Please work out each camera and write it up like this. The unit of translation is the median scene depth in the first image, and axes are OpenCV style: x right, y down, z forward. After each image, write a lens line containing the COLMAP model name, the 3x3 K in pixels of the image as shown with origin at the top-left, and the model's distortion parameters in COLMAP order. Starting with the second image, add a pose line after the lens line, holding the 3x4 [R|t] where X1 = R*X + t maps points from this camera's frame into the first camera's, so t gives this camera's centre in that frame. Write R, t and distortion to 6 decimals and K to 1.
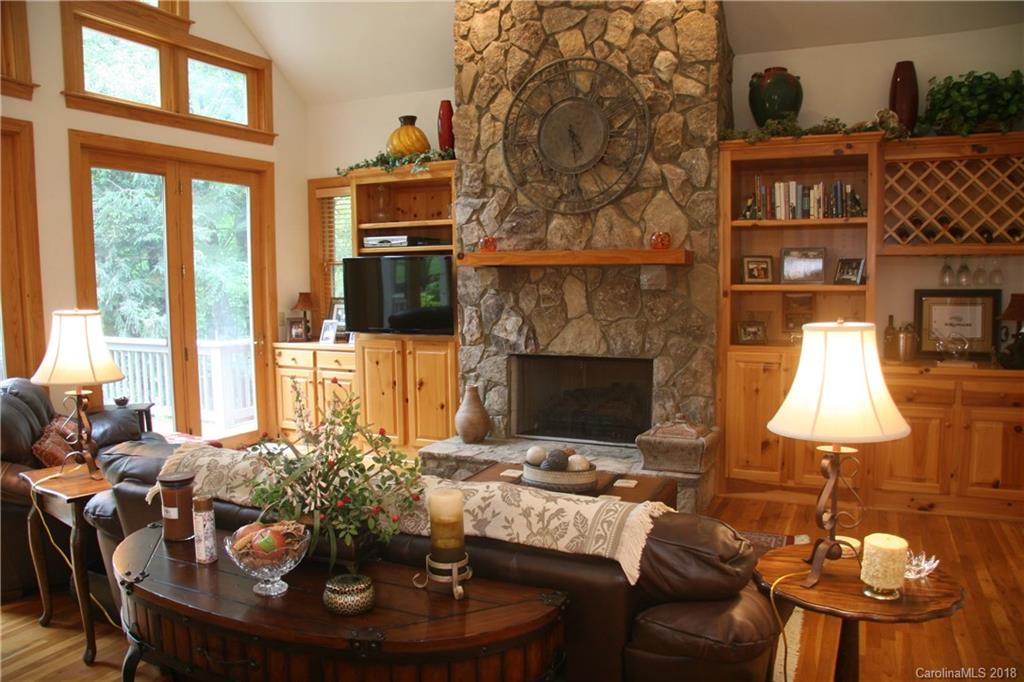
lens RADIAL K [[767.0, 0, 510.0], [0, 767.0, 361.7], [0, 0, 1]] dist [-0.181001, 0.122235]
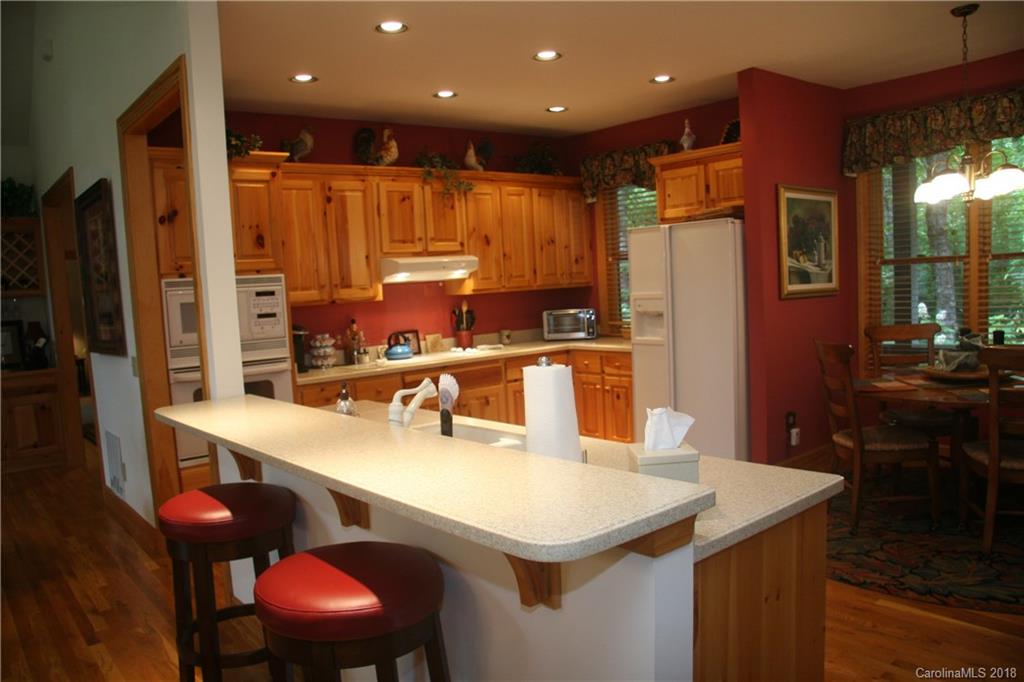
lens RADIAL K [[767.0, 0, 510.0], [0, 767.0, 361.7], [0, 0, 1]] dist [-0.181001, 0.122235]
pose [[0.427099, -0.101009, 0.898545, -0.217209], [0.145097, 0.988519, 0.042155, 0.062155], [-0.892487, 0.112372, 0.436852, -0.493006]]
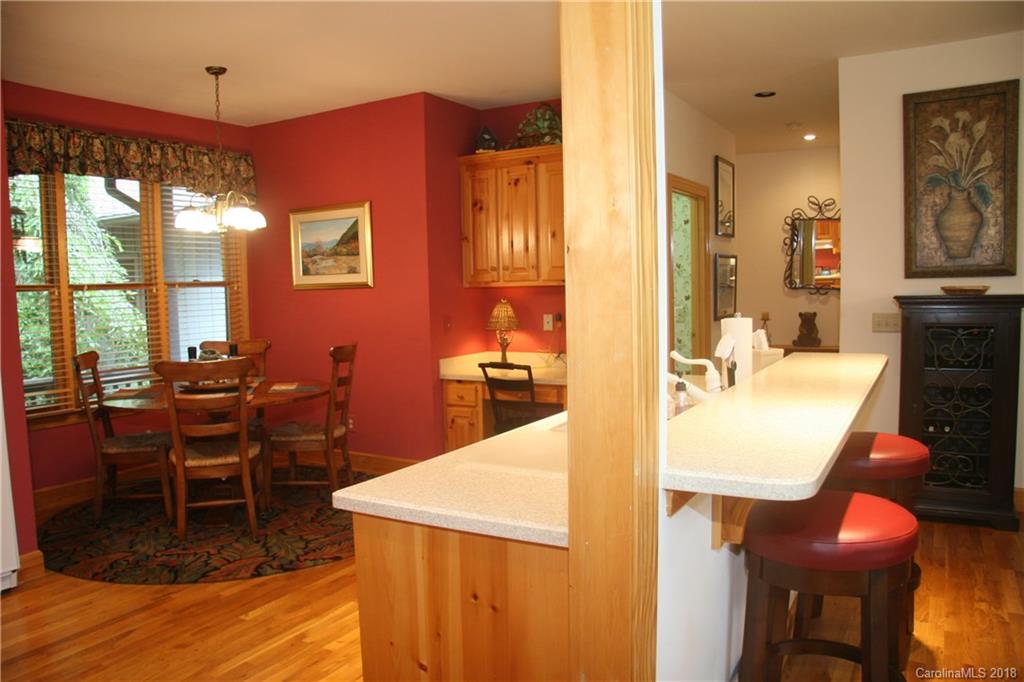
lens RADIAL K [[767.0, 0, 510.0], [0, 767.0, 361.7], [0, 0, 1]] dist [-0.181001, 0.122235]
pose [[-0.995676, 0.028280, 0.088483, 0.252950], [0.045284, 0.979453, 0.196525, -0.009369], [-0.081107, 0.199682, -0.976498, 0.253626]]
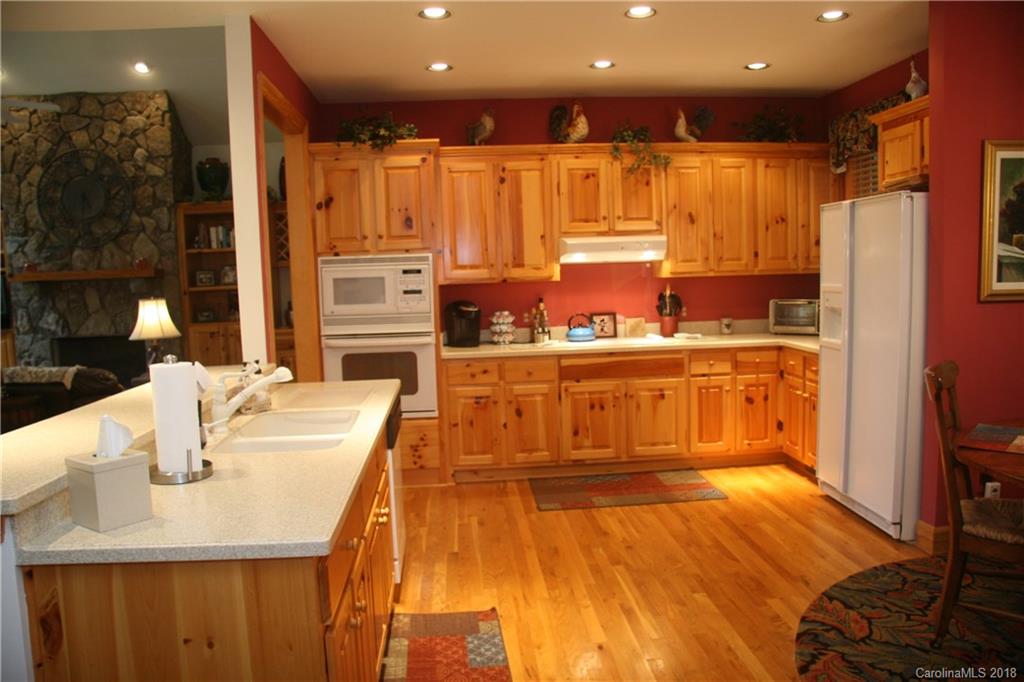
lens RADIAL K [[767.0, 0, 510.0], [0, 767.0, 361.7], [0, 0, 1]] dist [-0.181001, 0.122235]
pose [[0.871033, -0.070213, 0.486180, 0.094046], [0.072607, 0.997263, 0.013941, 0.088355], [-0.485828, 0.023157, 0.873747, -0.764874]]
